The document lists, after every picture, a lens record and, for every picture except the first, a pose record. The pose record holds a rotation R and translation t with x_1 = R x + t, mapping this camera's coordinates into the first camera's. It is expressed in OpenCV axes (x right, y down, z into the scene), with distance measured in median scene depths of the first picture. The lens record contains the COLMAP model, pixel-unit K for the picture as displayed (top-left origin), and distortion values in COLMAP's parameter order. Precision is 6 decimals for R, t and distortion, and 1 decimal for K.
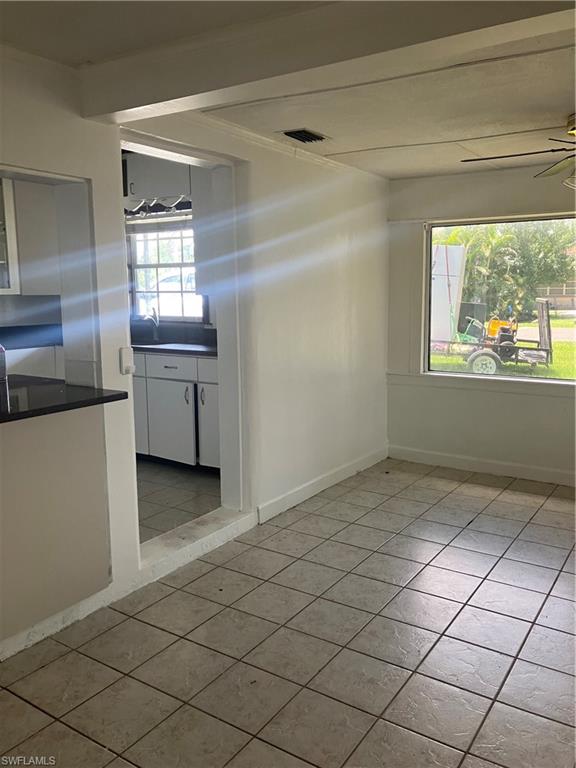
lens RADIAL K [[636.1, 0, 289.7], [0, 636.1, 383.0], [0, 0, 1]] dist [0.007139, 0.002414]
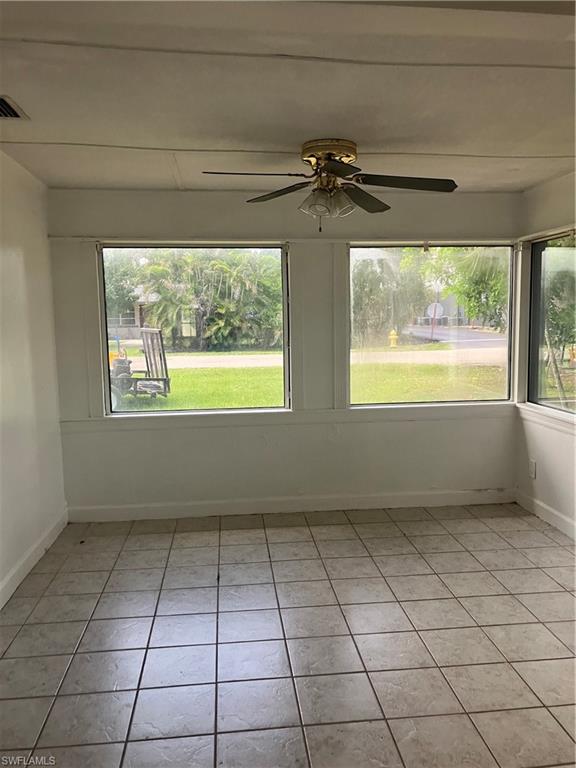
lens RADIAL K [[636.1, 0, 290.1], [0, 636.1, 384.7], [0, 0, 1]] dist [0.007139, 0.002414]
pose [[0.757414, -0.074056, 0.648721, -0.159402], [0.103468, 0.994606, -0.007263, -0.026547], [-0.644684, 0.072623, 0.760991, 0.189780]]
